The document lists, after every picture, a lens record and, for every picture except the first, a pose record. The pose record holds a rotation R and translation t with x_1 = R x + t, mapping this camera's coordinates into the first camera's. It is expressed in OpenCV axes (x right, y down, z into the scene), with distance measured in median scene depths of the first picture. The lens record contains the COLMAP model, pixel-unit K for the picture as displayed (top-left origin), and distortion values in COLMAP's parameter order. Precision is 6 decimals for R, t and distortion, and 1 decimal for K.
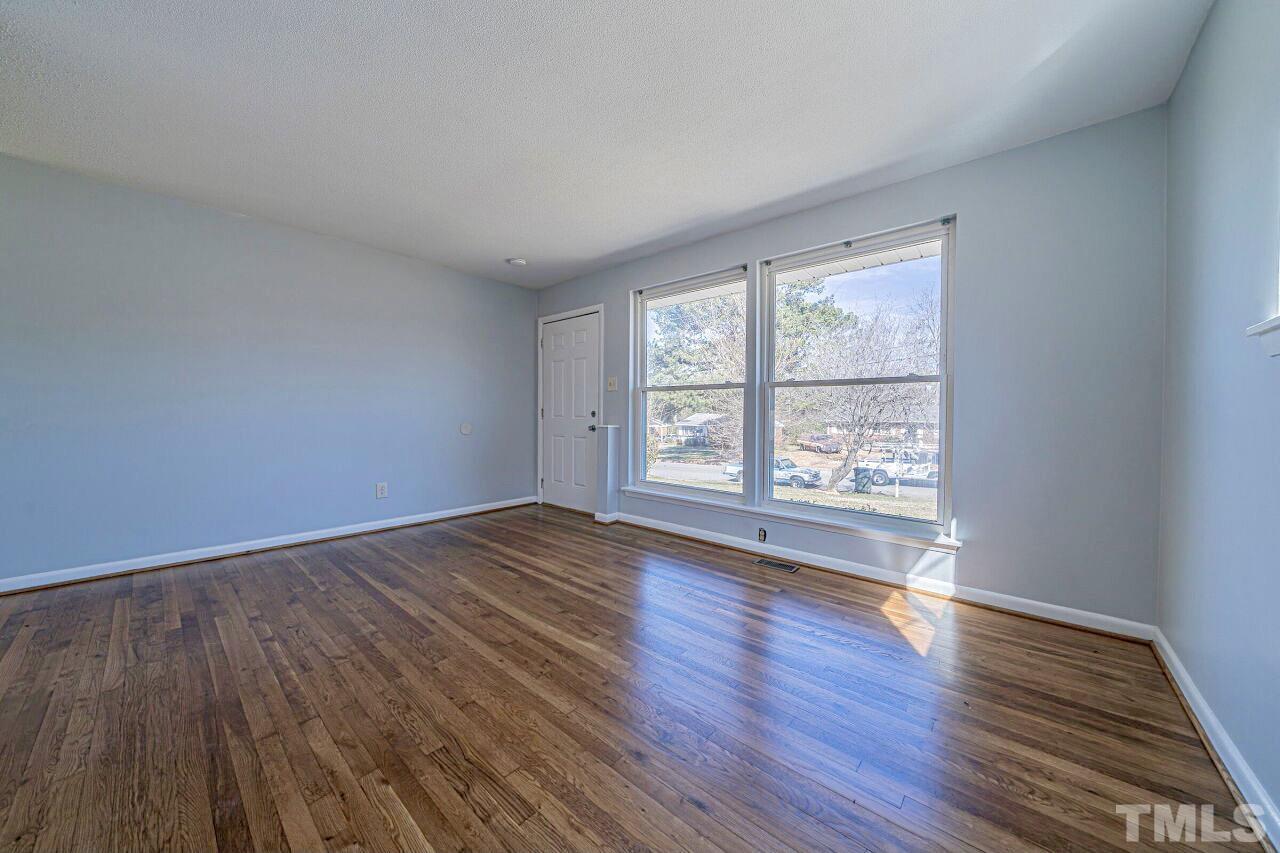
lens RADIAL K [[443.3, 0, 641.0], [0, 443.3, 422.1], [0, 0, 1]] dist [-0.009508, 0.000471]
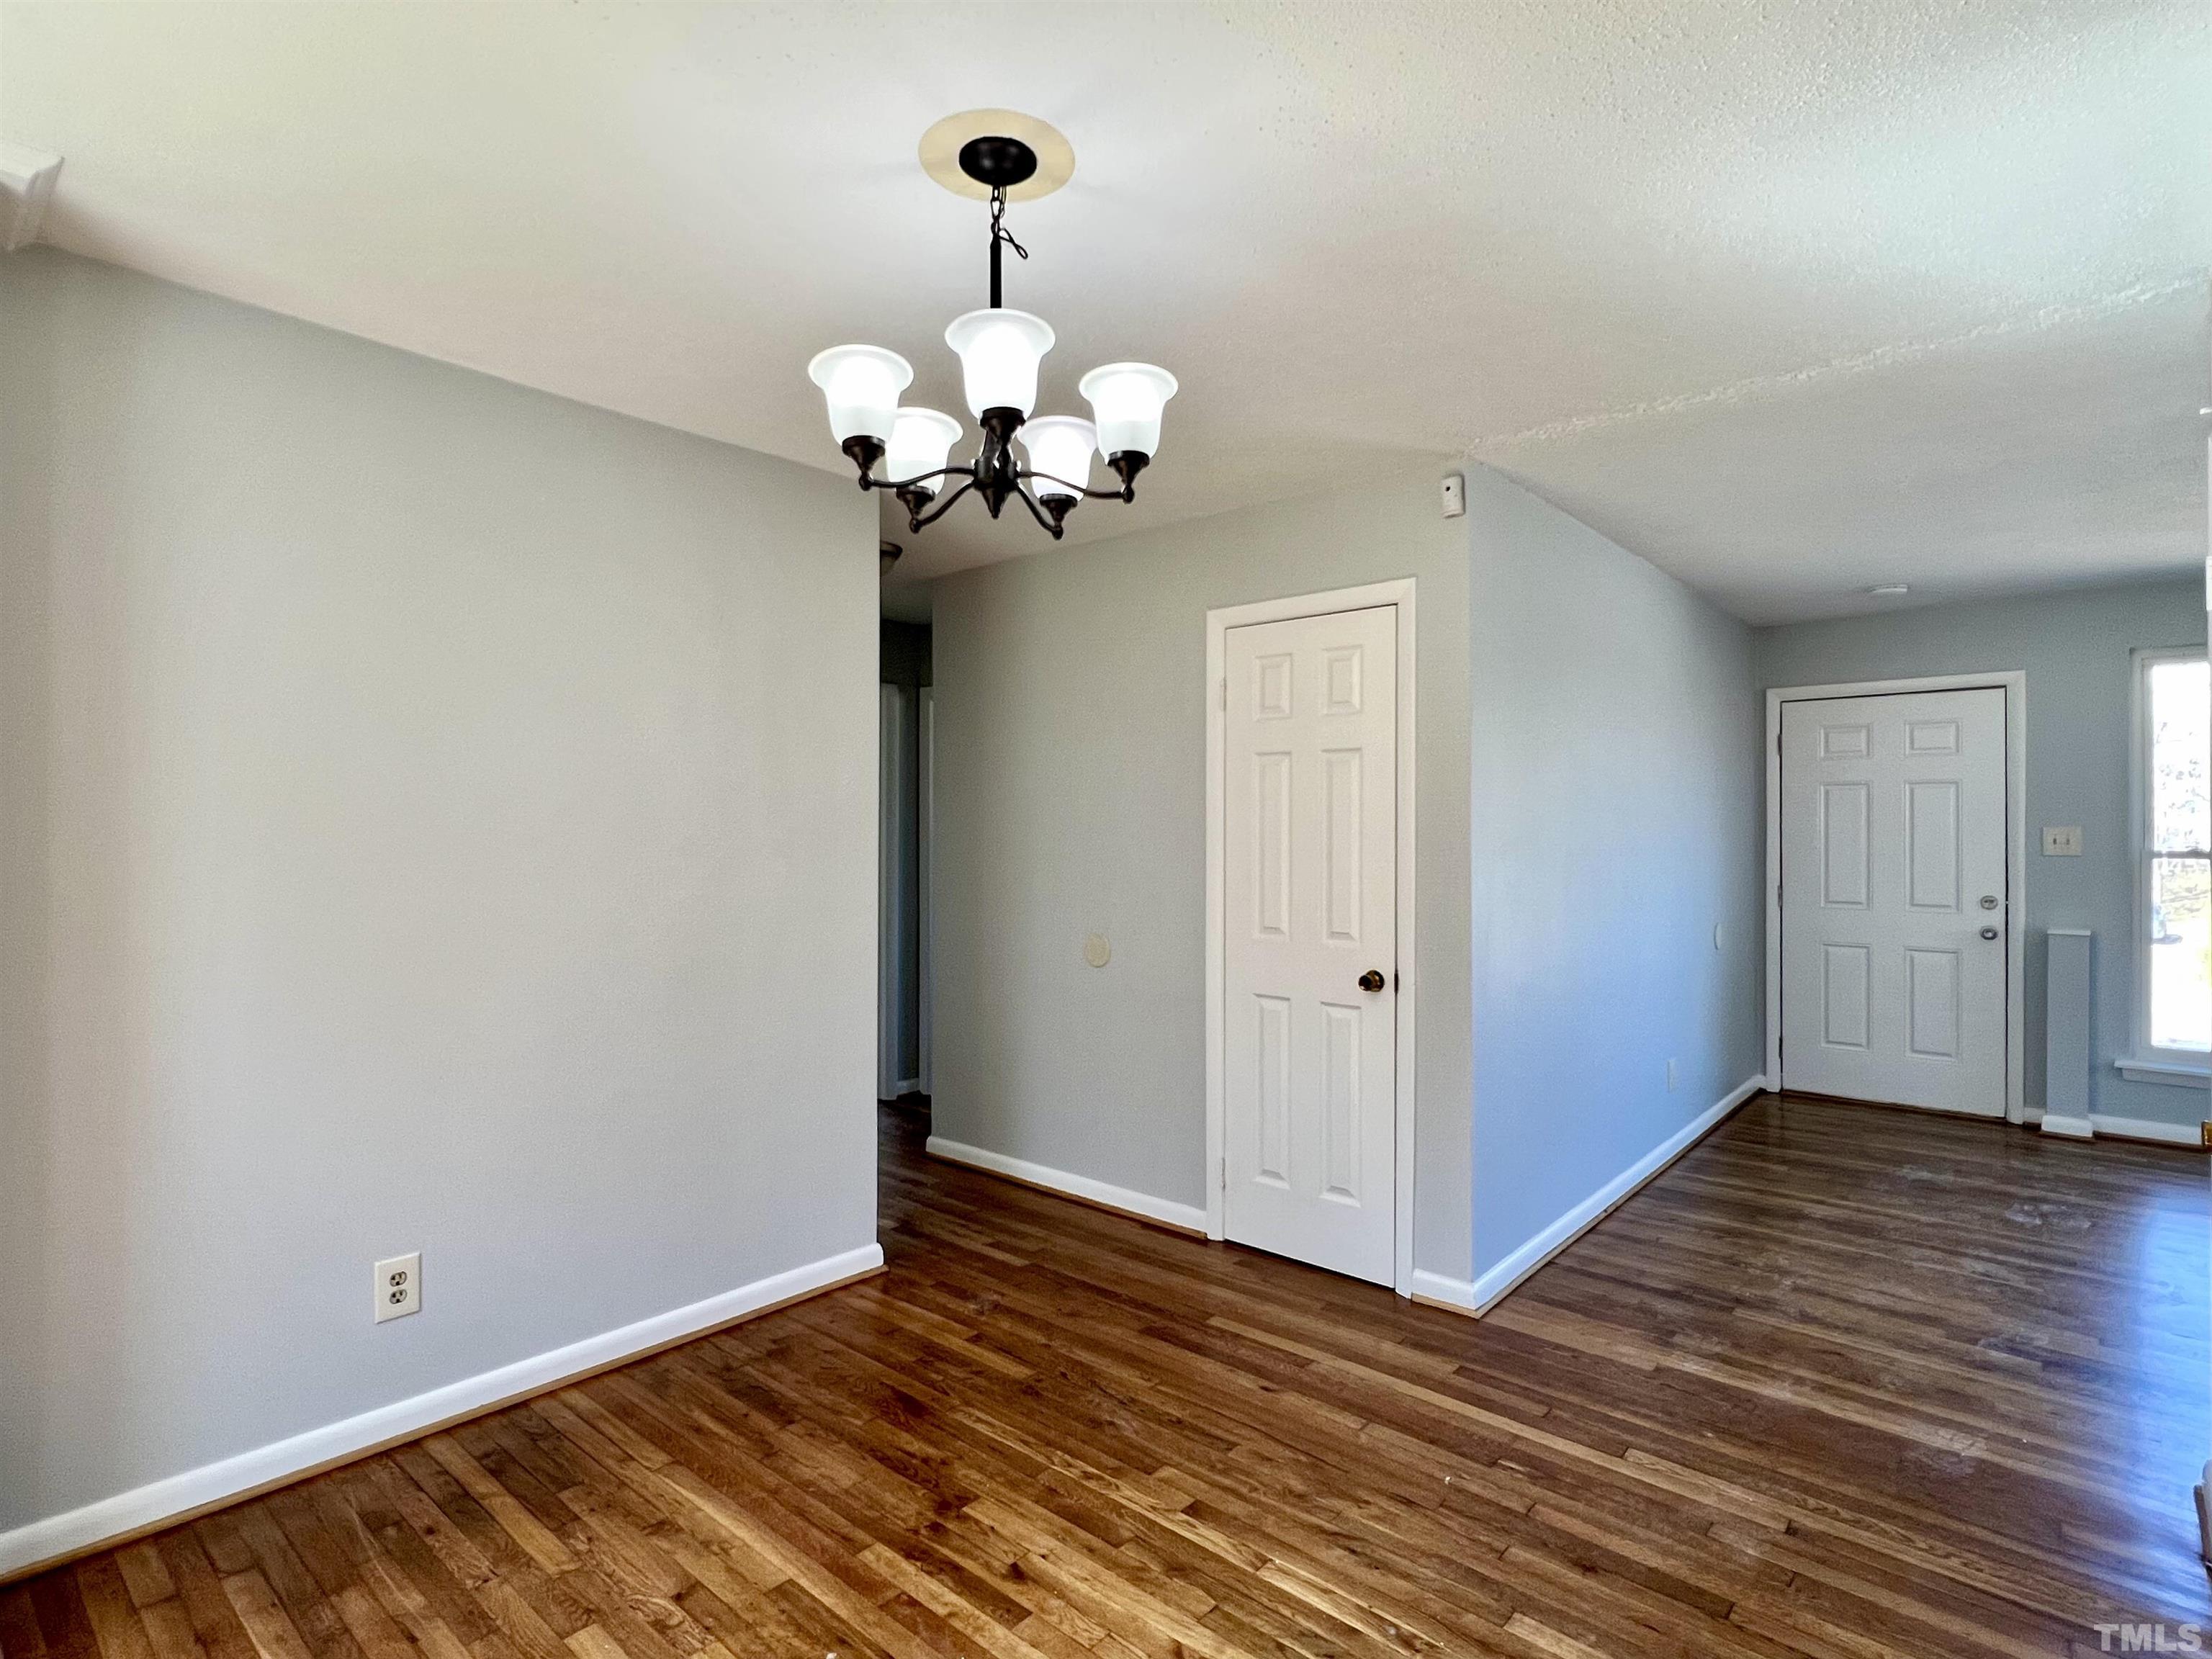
lens RADIAL K [[1123.0, 0, 1085.5], [0, 1123.0, 833.8], [0, 0, 1]] dist [-0.001023, 0.001652]
pose [[0.999714, -0.015187, -0.018467, -1.523850], [0.015052, 0.999859, -0.007386, -0.142624], [0.018577, 0.007106, 0.999802, -0.309798]]
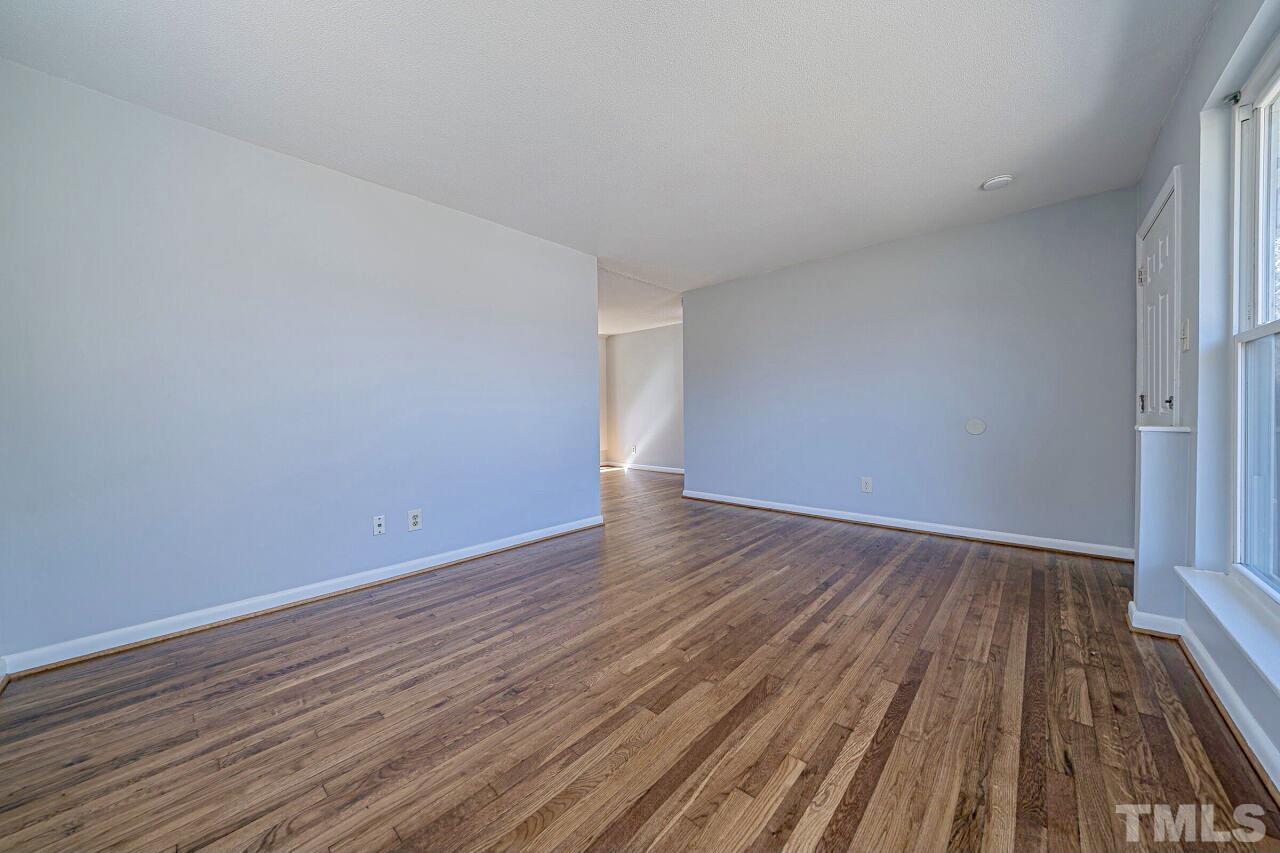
lens RADIAL K [[443.3, 0, 634.7], [0, 443.3, 418.2], [0, 0, 1]] dist [-0.009508, 0.000471]
pose [[-0.028271, 0.005972, -0.999582, 0.560984], [-0.001832, 0.999980, 0.006026, -0.004563], [0.999599, 0.002002, -0.028259, 0.631073]]
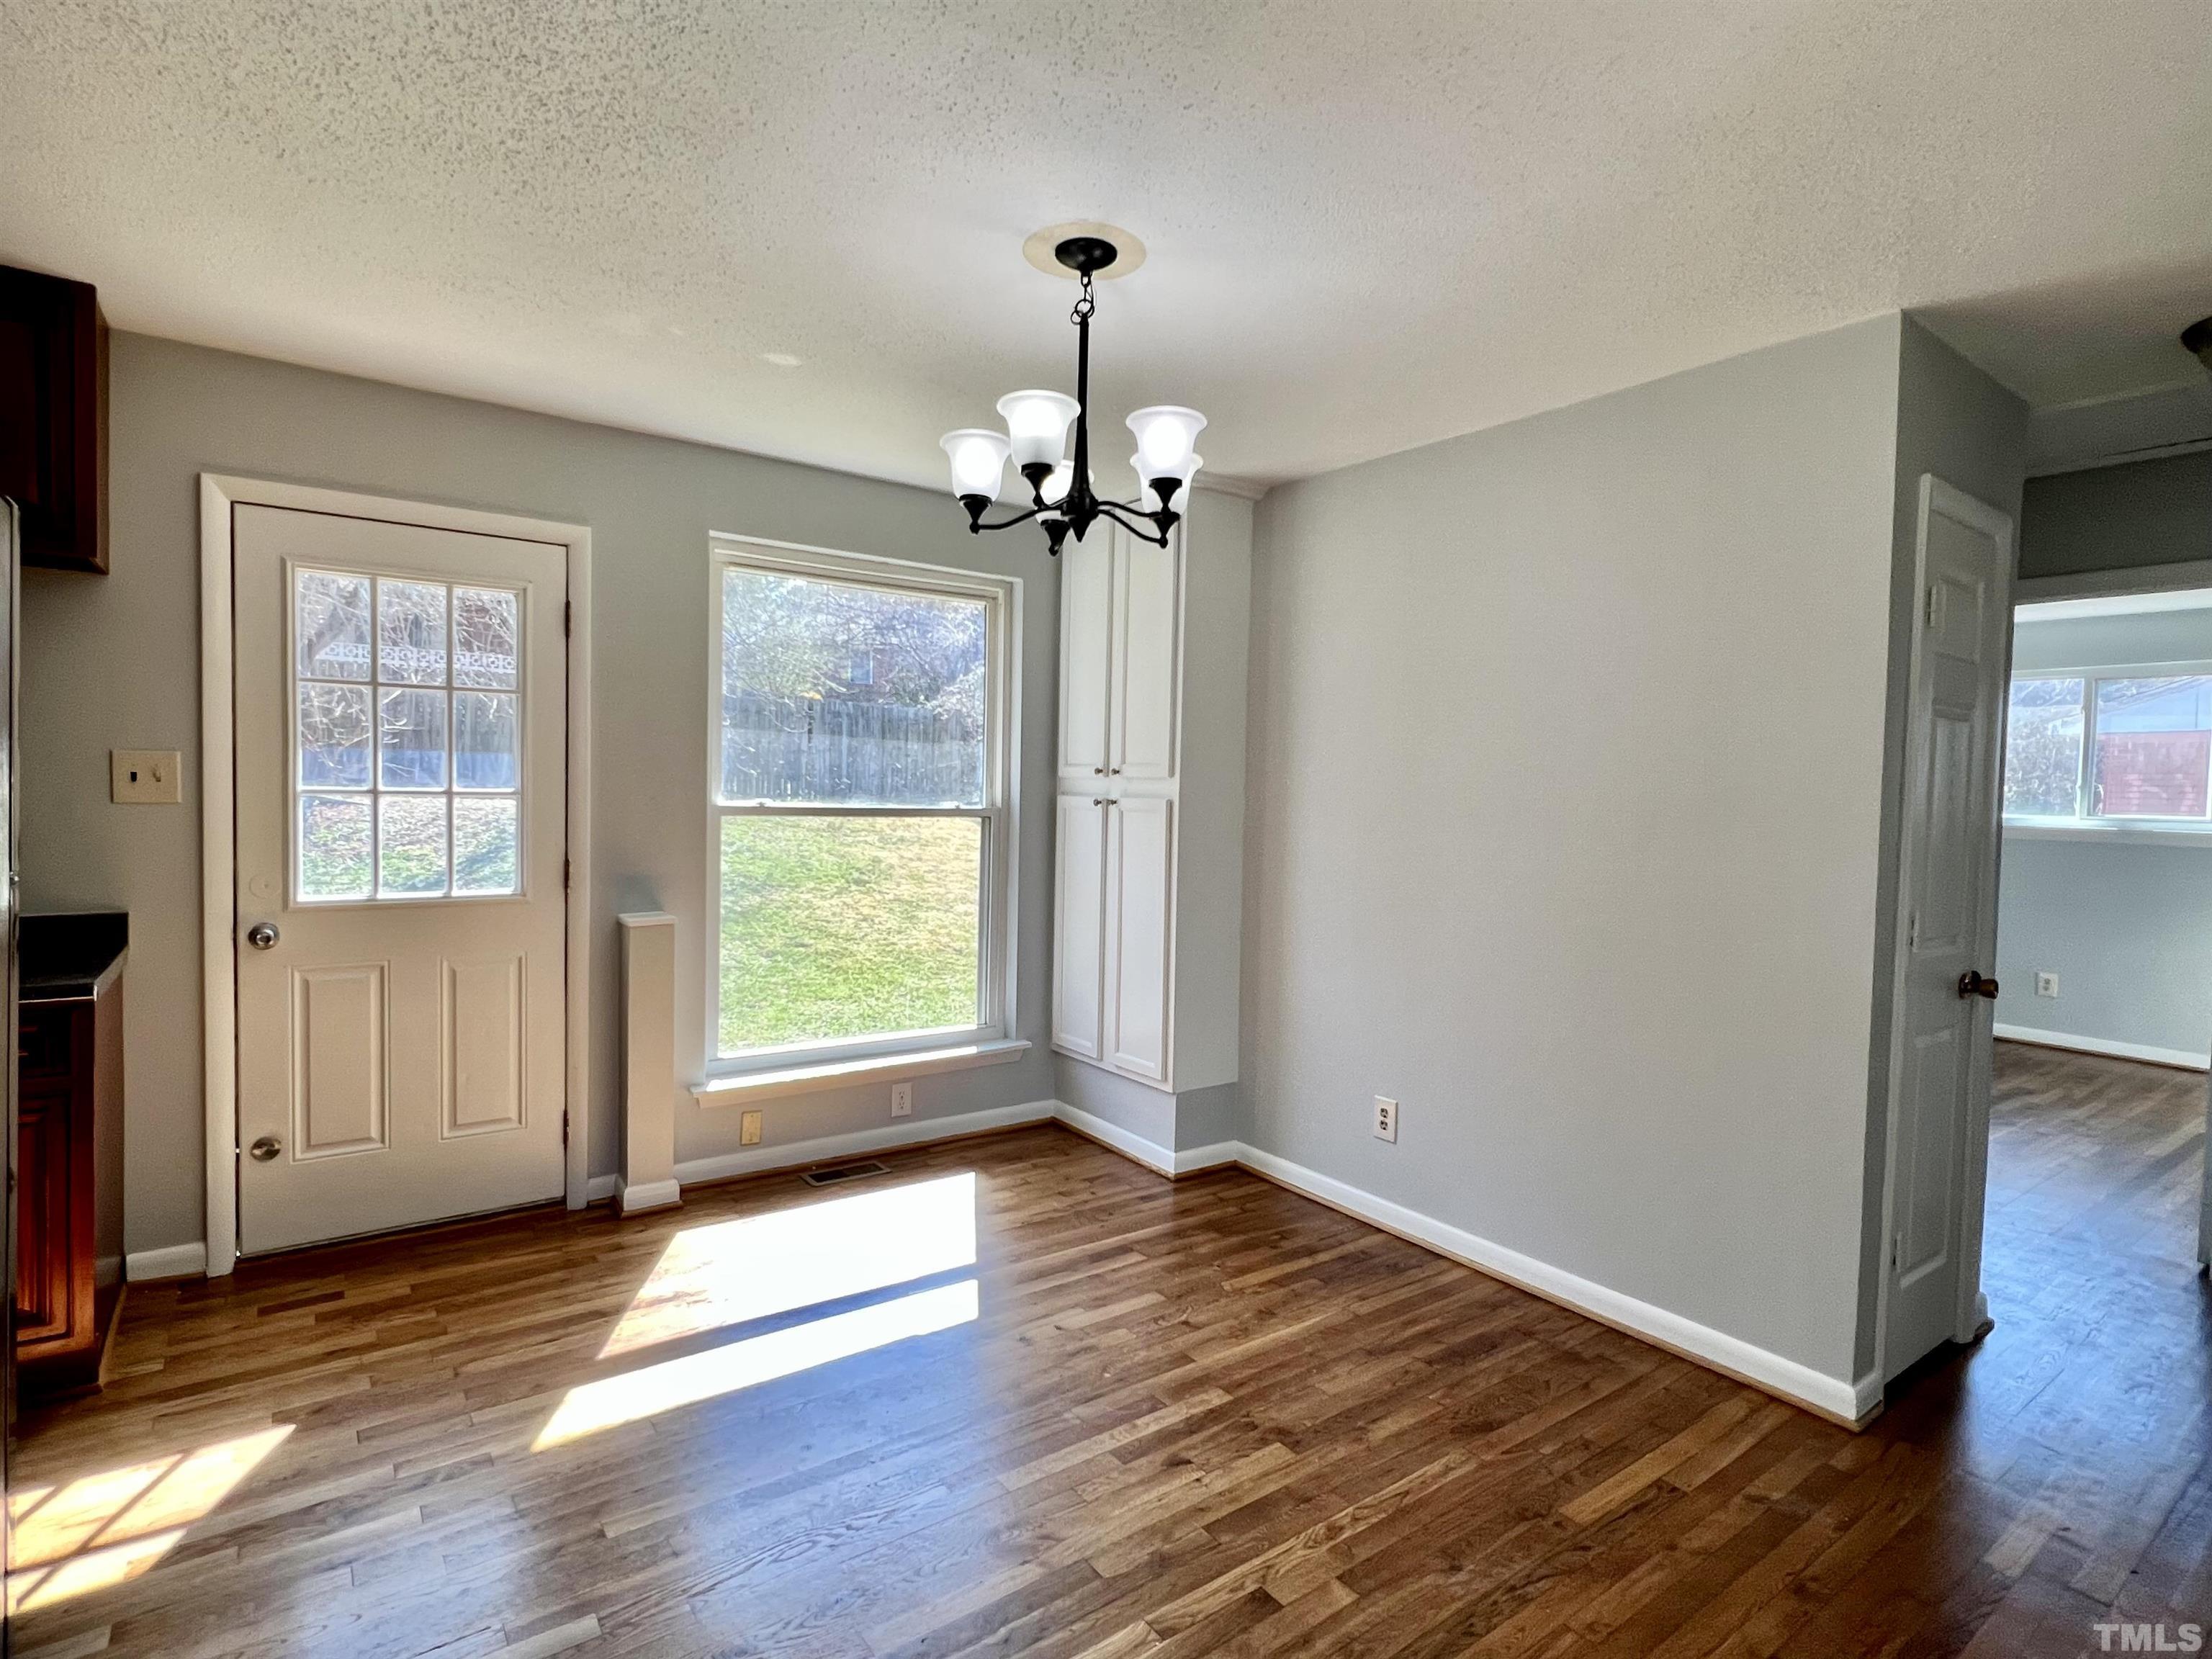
lens RADIAL K [[1123.0, 0, 1093.3], [0, 1123.0, 834.4], [0, 0, 1]] dist [-0.001023, 0.001652]
pose [[-0.239753, 0.018528, -0.970657, -0.847874], [-0.031579, 0.999140, 0.026871, -0.141526], [0.970320, 0.037095, -0.238962, 0.478949]]
